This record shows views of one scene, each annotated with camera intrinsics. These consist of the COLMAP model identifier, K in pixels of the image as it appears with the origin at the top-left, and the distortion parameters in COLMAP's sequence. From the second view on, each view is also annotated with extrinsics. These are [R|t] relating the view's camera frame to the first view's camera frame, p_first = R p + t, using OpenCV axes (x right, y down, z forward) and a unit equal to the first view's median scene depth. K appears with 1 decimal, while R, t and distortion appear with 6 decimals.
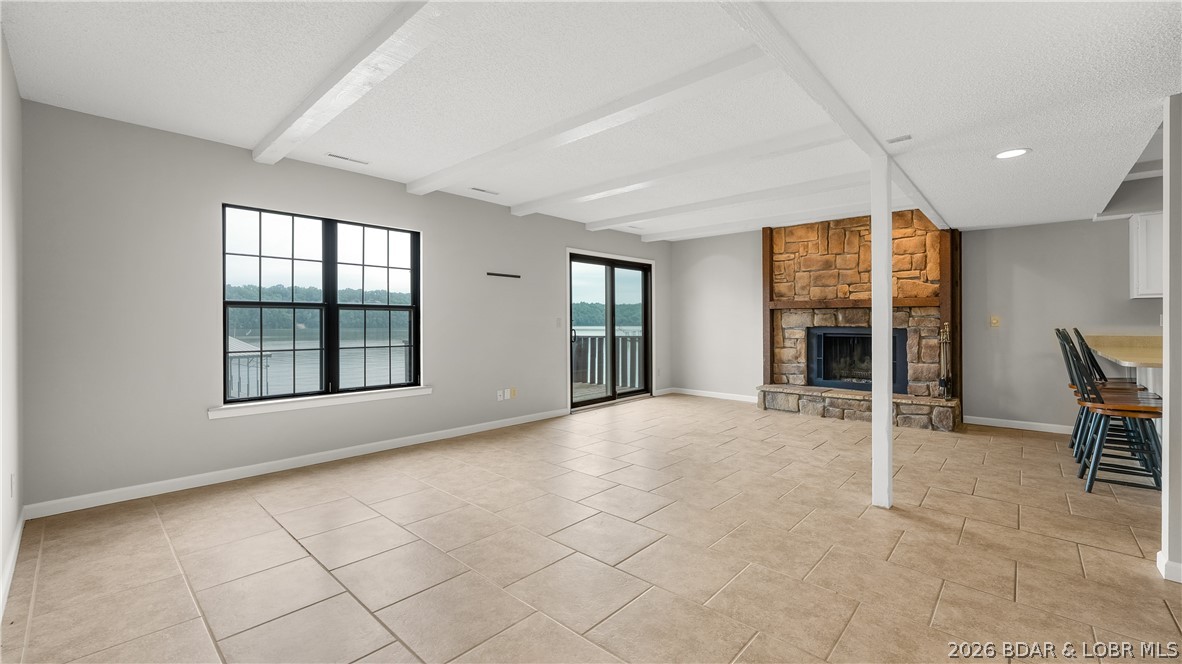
lens RADIAL K [[479.7, 0, 592.7], [0, 479.7, 324.8], [0, 0, 1]] dist [-0.014894, 0.000176]
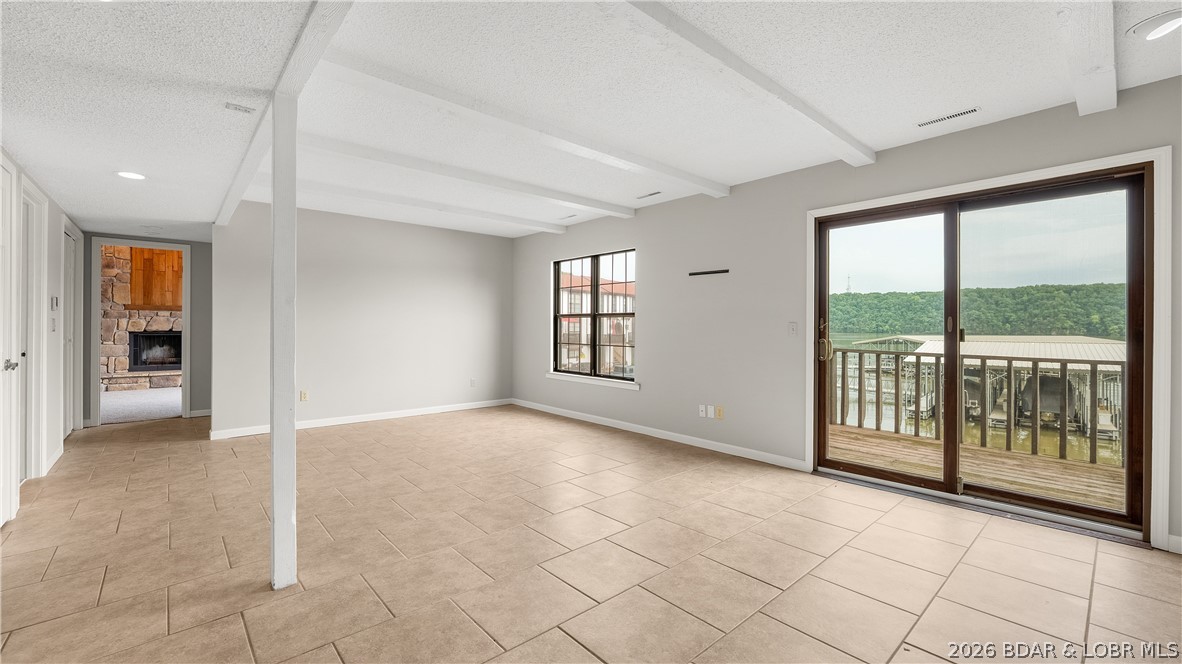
lens RADIAL K [[528.1, 0, 590.7], [0, 528.1, 328.0], [0, 0, 1]] dist [-0.002889, 0.000226]
pose [[-0.154438, 0.005678, -0.987986, 1.265945], [-0.005606, 0.999962, 0.006623, -0.014886], [0.987987, 0.006561, -0.154400, 1.510966]]
